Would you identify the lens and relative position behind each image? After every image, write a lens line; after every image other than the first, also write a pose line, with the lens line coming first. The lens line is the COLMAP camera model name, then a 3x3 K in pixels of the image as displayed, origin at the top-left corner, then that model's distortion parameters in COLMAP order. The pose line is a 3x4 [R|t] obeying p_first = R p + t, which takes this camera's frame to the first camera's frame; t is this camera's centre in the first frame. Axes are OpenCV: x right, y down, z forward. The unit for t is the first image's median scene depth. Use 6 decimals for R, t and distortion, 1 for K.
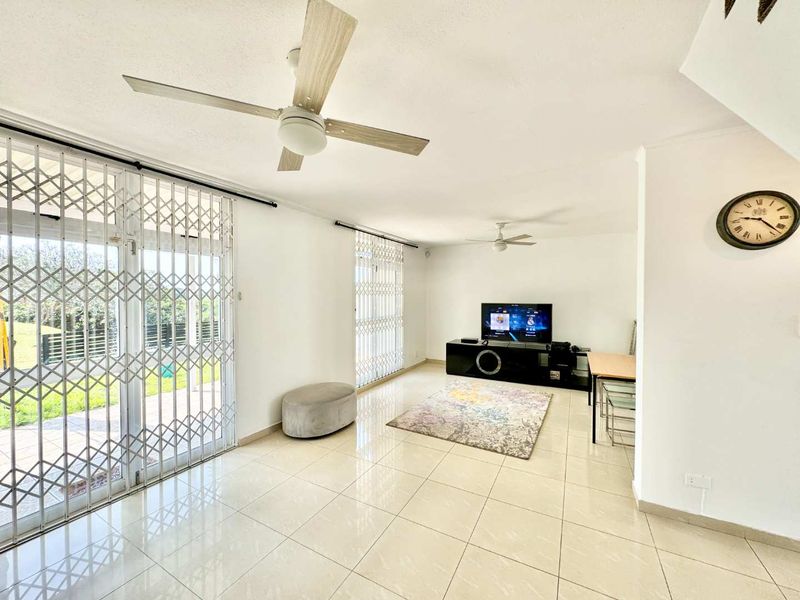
lens RADIAL K [[319.7, 0, 399.4], [0, 319.7, 299.1], [0, 0, 1]] dist [-0.001268, -0.000152]
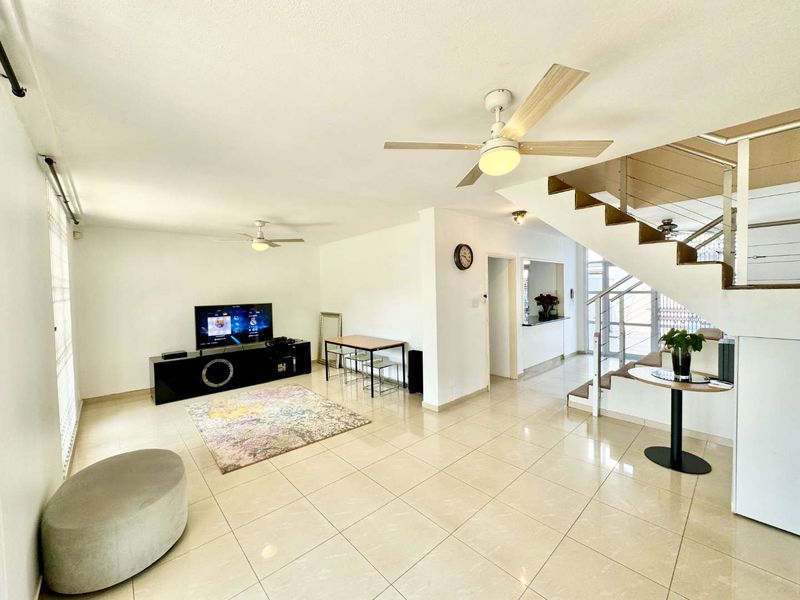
lens RADIAL K [[319.7, 0, 398.6], [0, 319.7, 300.1], [0, 0, 1]] dist [-0.001268, -0.000152]
pose [[0.320800, -0.033010, 0.946571, -0.425878], [0.035216, 0.999117, 0.022907, -0.005104], [-0.946492, 0.025986, 0.321679, 0.268689]]
